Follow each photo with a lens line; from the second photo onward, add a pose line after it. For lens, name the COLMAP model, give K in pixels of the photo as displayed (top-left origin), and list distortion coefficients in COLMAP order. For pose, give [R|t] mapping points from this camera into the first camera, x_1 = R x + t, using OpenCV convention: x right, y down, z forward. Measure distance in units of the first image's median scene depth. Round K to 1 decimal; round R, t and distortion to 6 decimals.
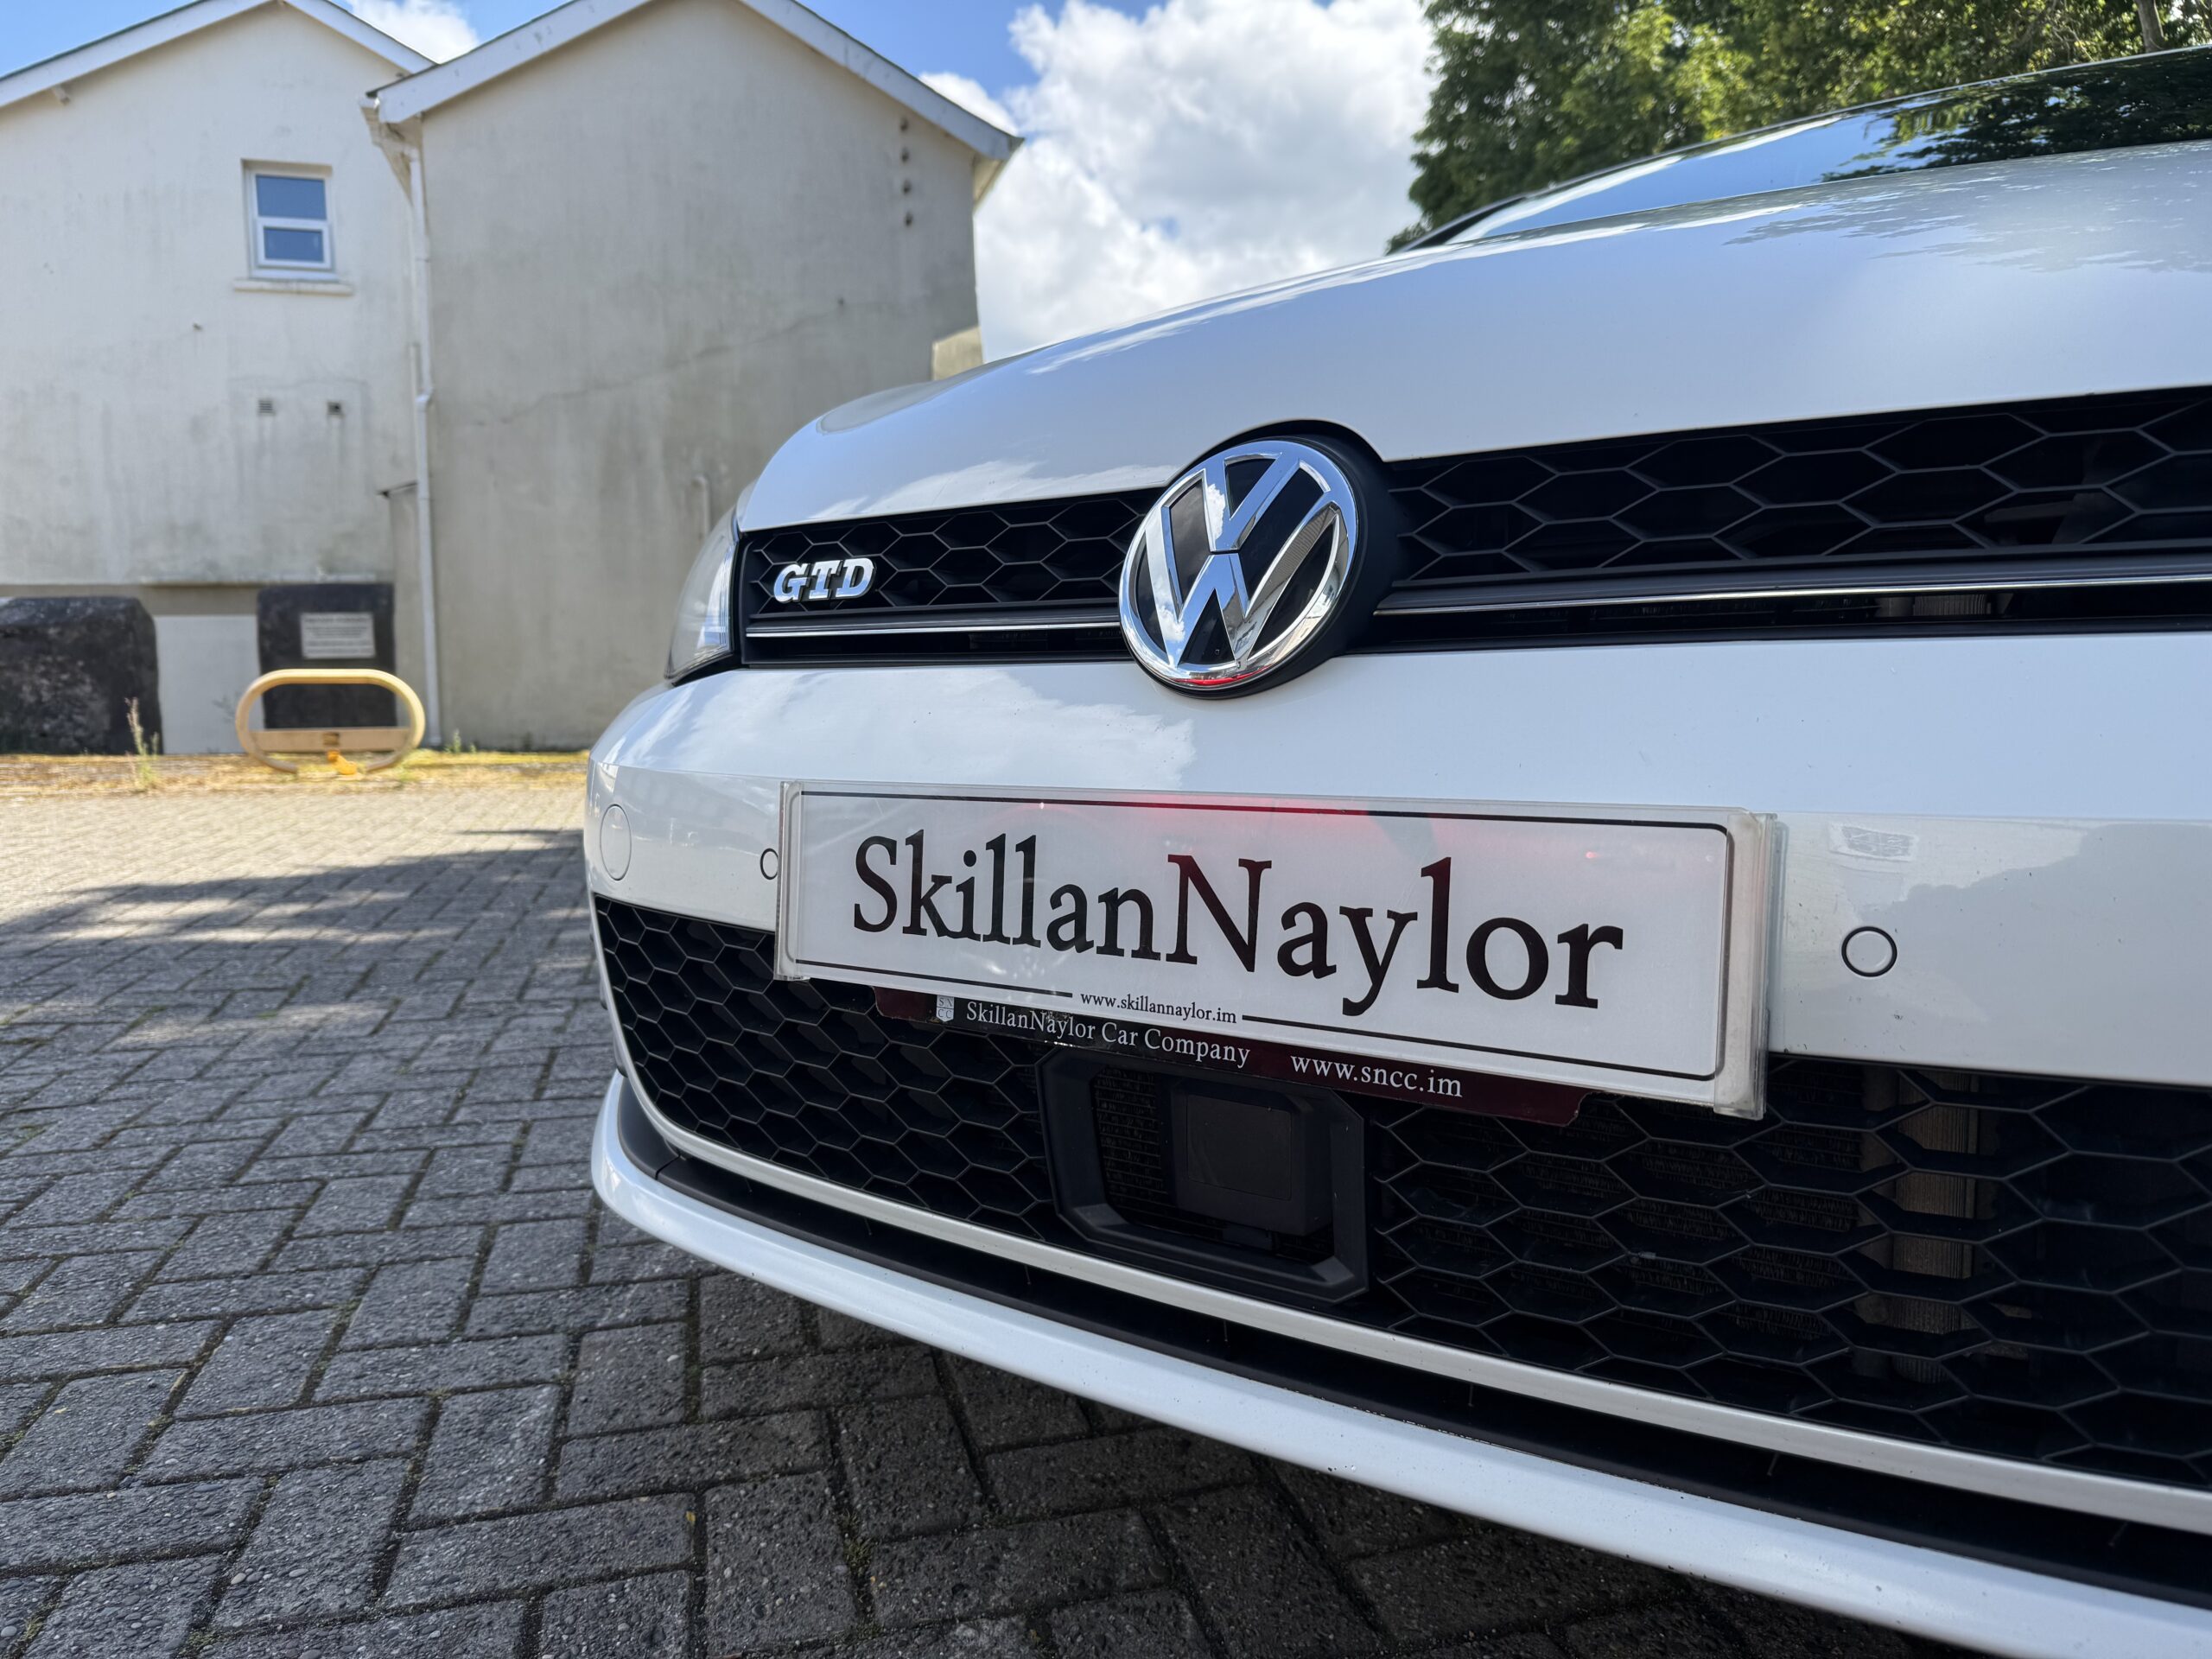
lens RADIAL K [[1549.5, 0, 1112.7], [0, 1549.5, 838.5], [0, 0, 1]] dist [0.035610, -0.055930]
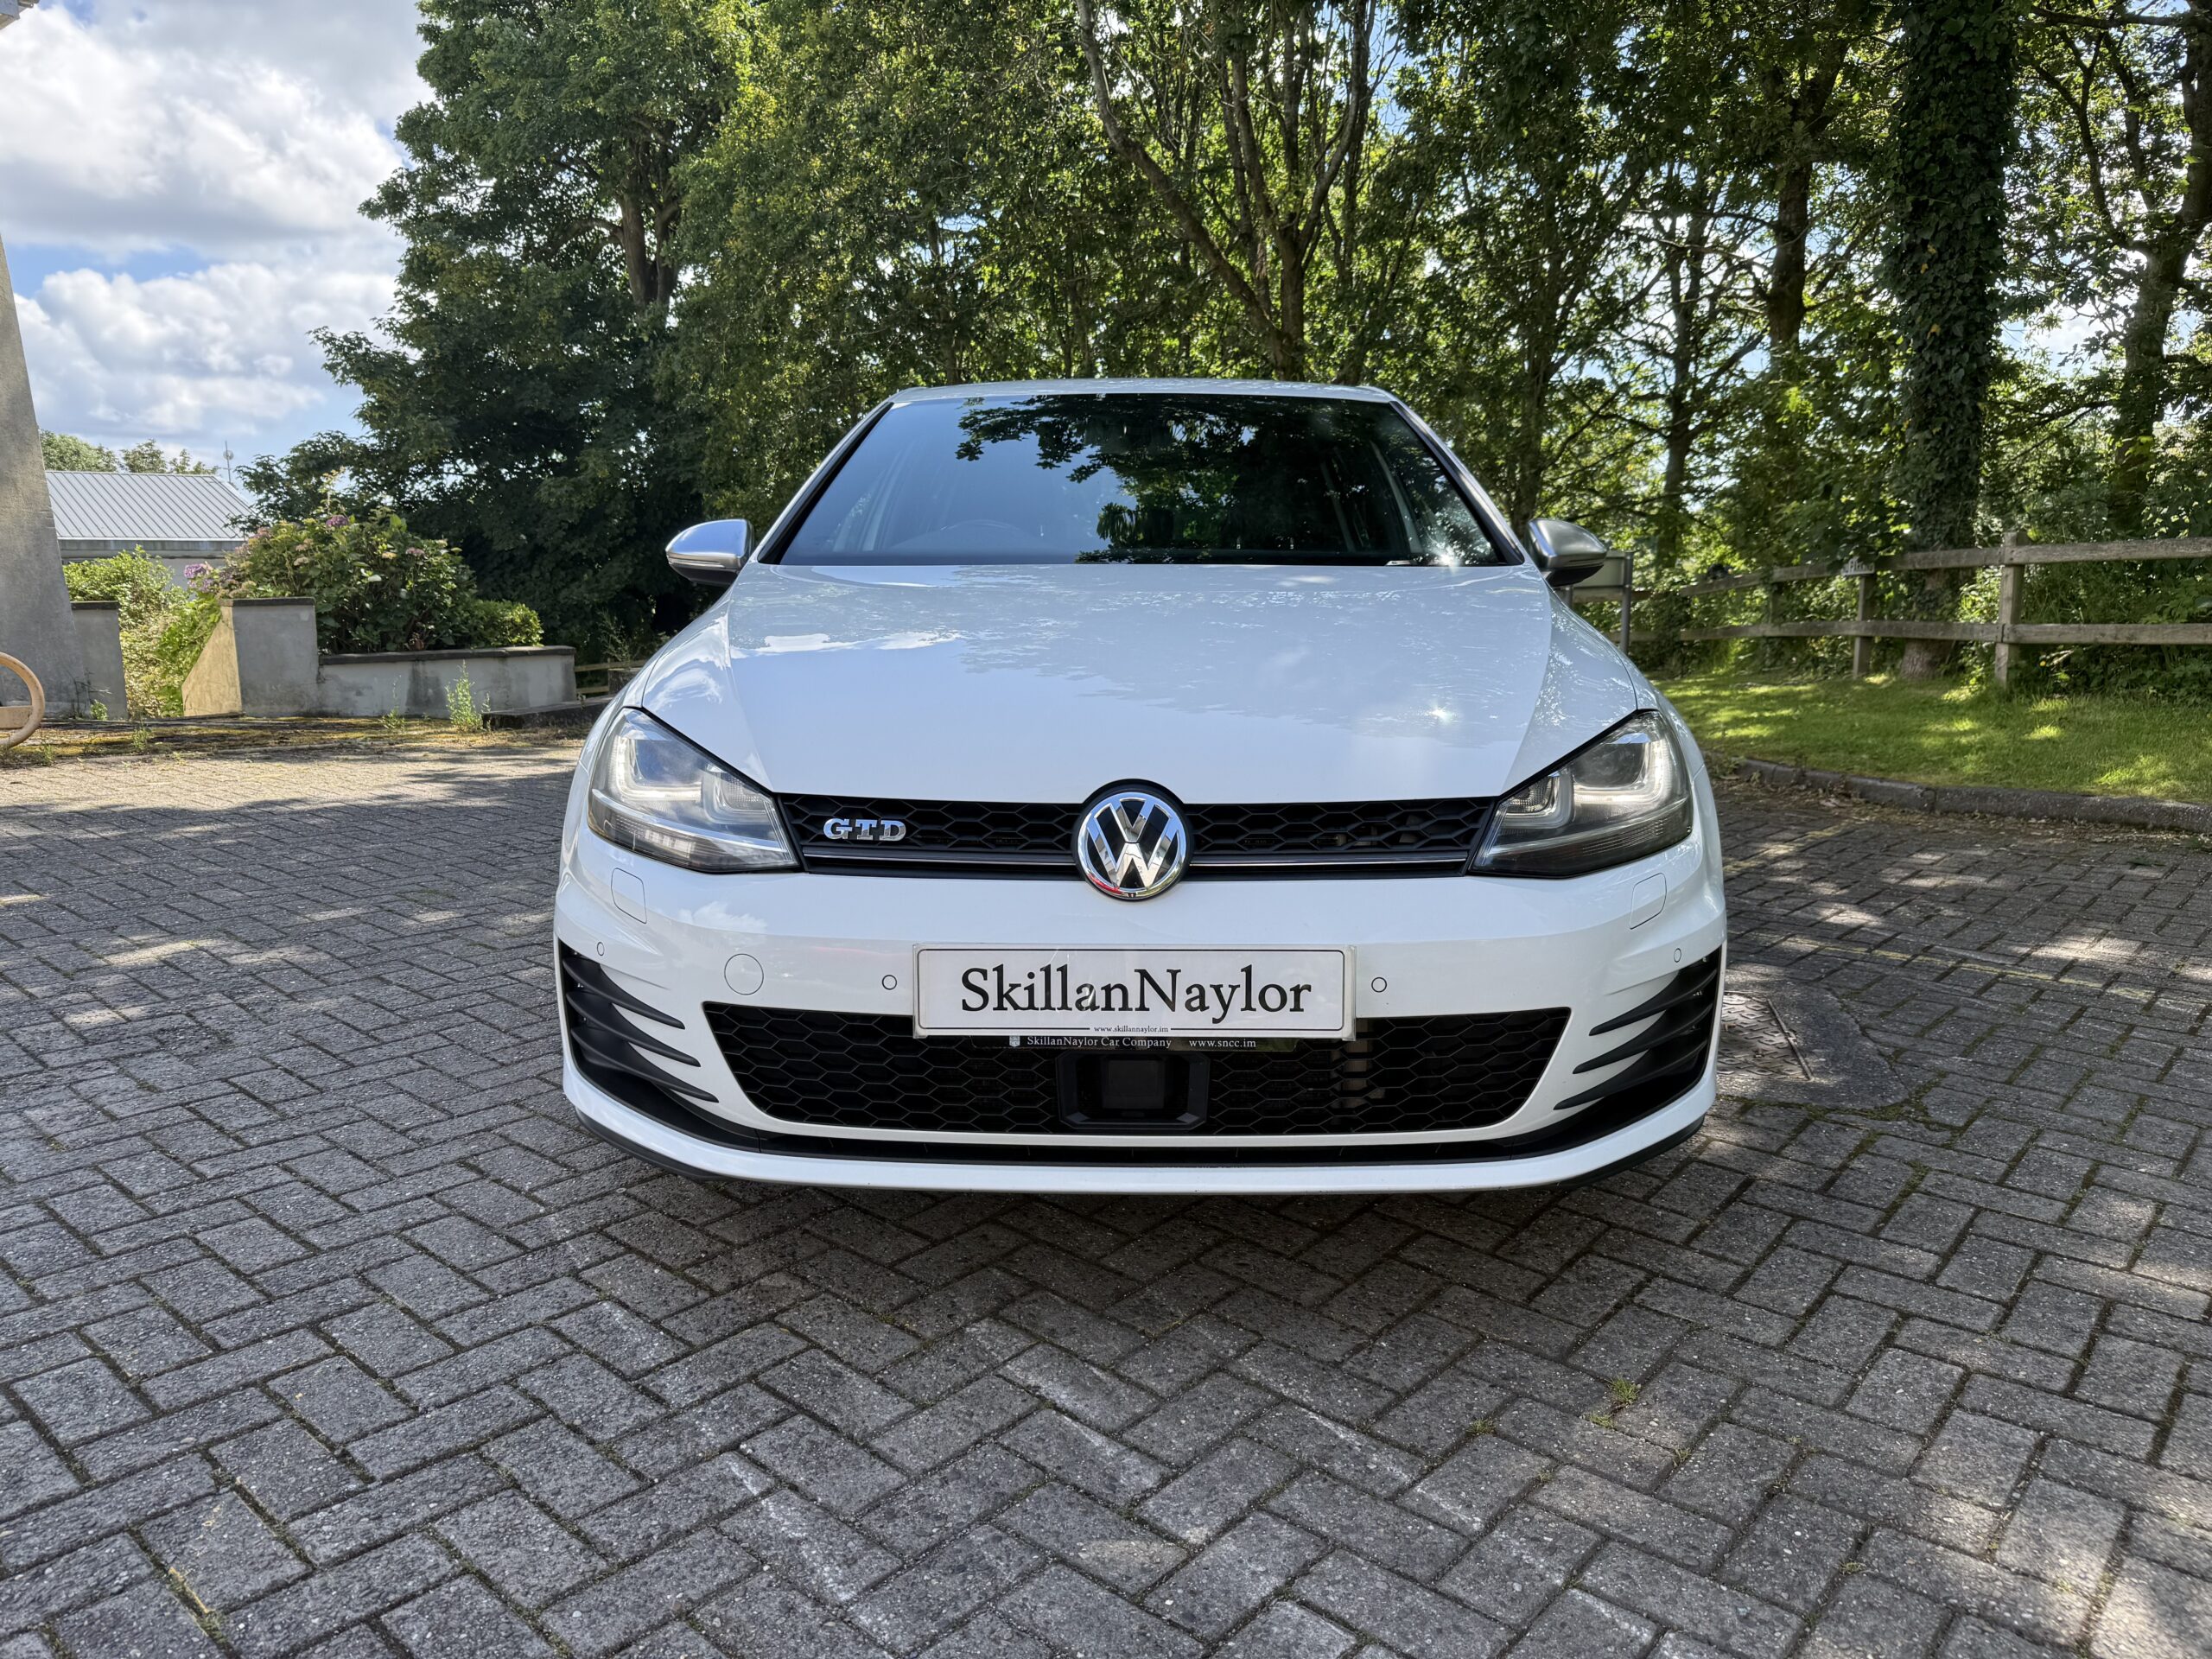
lens RADIAL K [[1543.5, 0, 1098.3], [0, 1543.5, 818.4], [0, 0, 1]] dist [0.039178, -0.051925]
pose [[0.828058, -0.074018, 0.555735, -1.303246], [0.044161, 0.996778, 0.066959, -0.379759], [-0.558900, -0.030904, 0.828659, -0.983471]]
